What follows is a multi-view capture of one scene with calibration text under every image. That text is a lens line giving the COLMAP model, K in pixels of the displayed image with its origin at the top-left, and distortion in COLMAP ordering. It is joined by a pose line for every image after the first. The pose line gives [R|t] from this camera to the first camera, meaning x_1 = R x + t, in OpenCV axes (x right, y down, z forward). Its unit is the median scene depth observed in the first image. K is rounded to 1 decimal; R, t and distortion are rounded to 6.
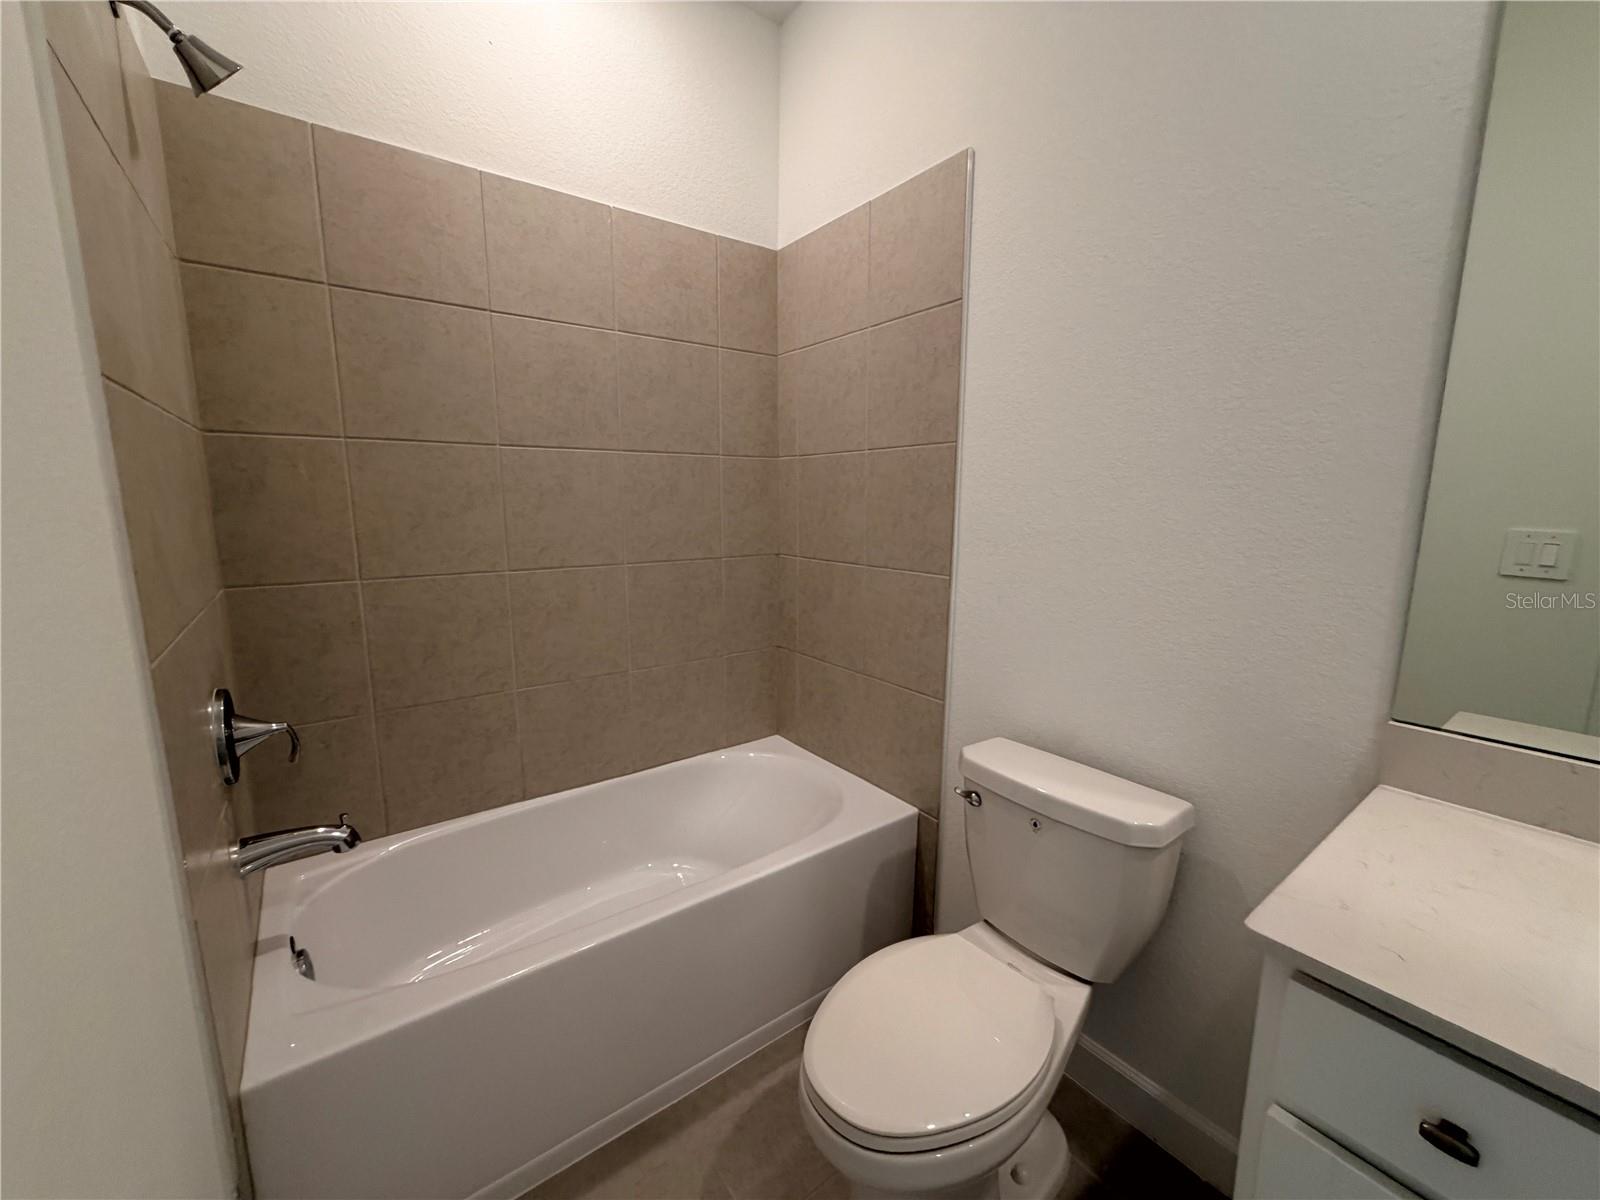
lens RADIAL K [[637.9, 0, 796.8], [0, 637.9, 601.3], [0, 0, 1]] dist [0.003096, -0.001573]
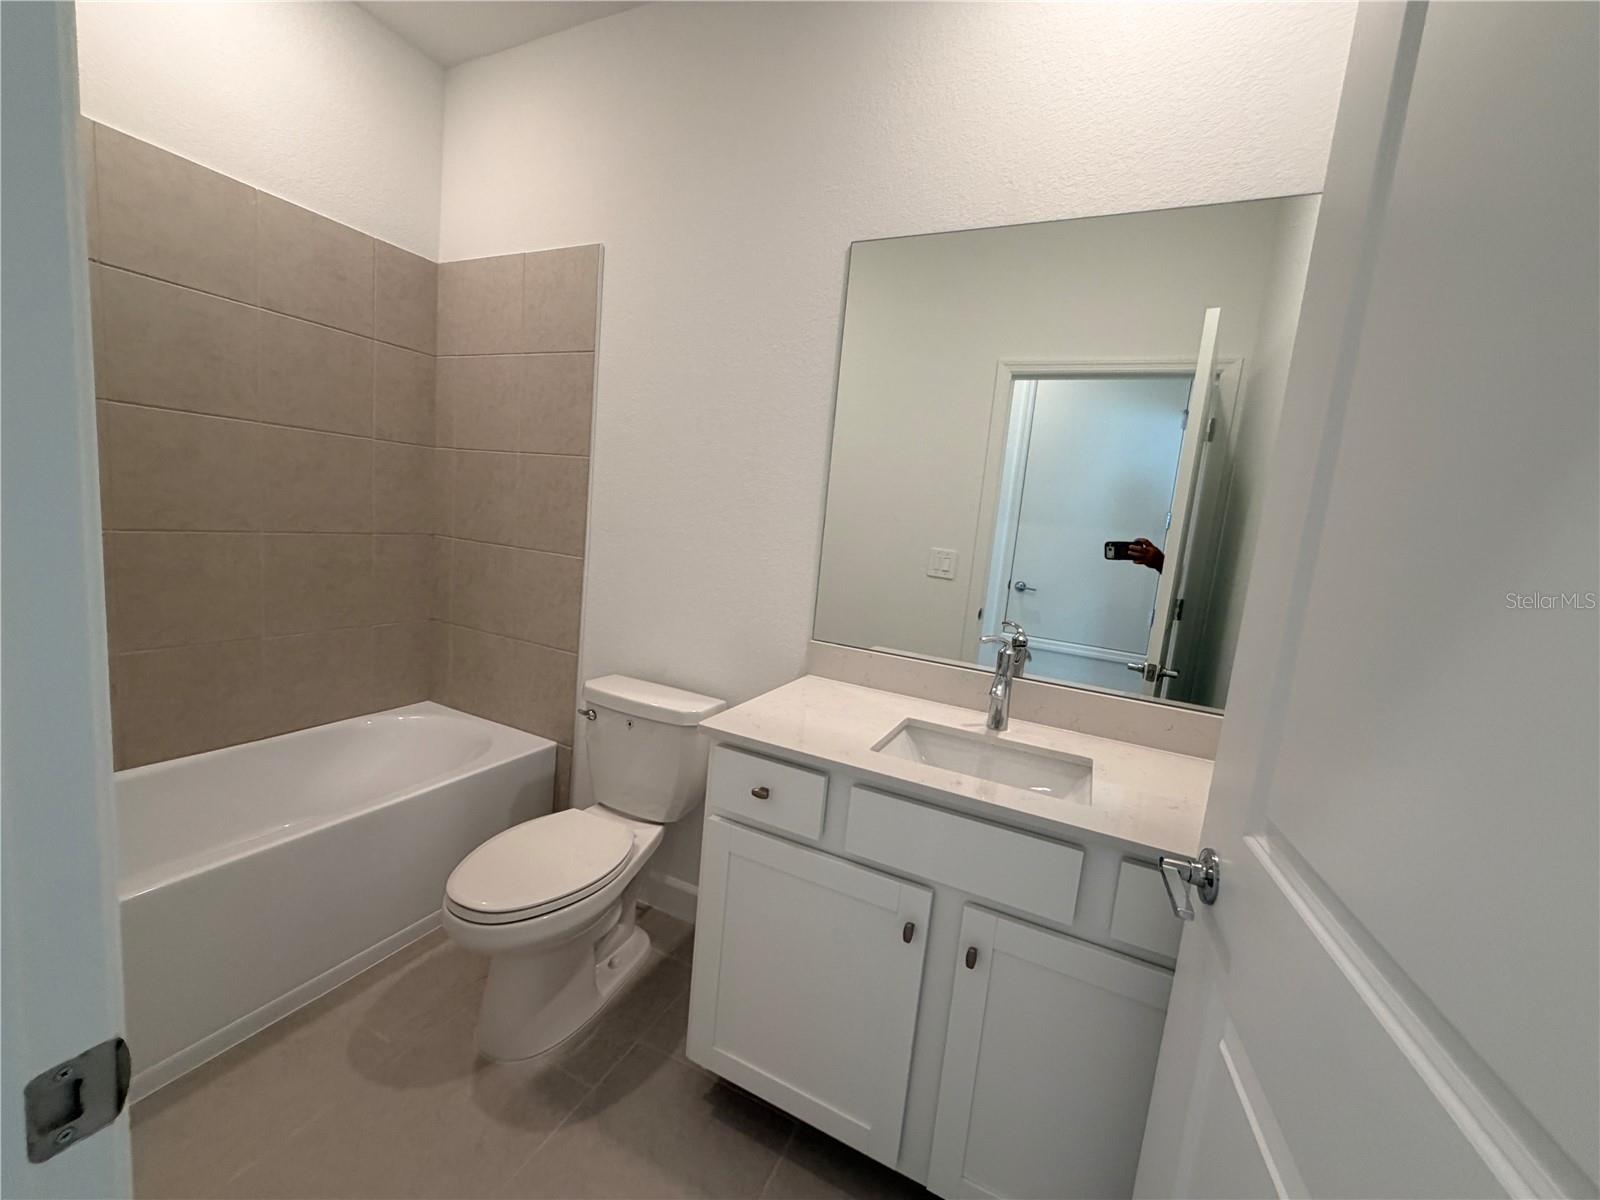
lens RADIAL K [[637.9, 0, 797.6], [0, 637.9, 601.7], [0, 0, 1]] dist [0.003096, -0.001573]
pose [[0.881422, 0.019254, 0.471938, 0.009655], [-0.017129, 0.999815, -0.008798, 0.052000], [-0.472020, -0.000329, 0.881588, -0.340365]]
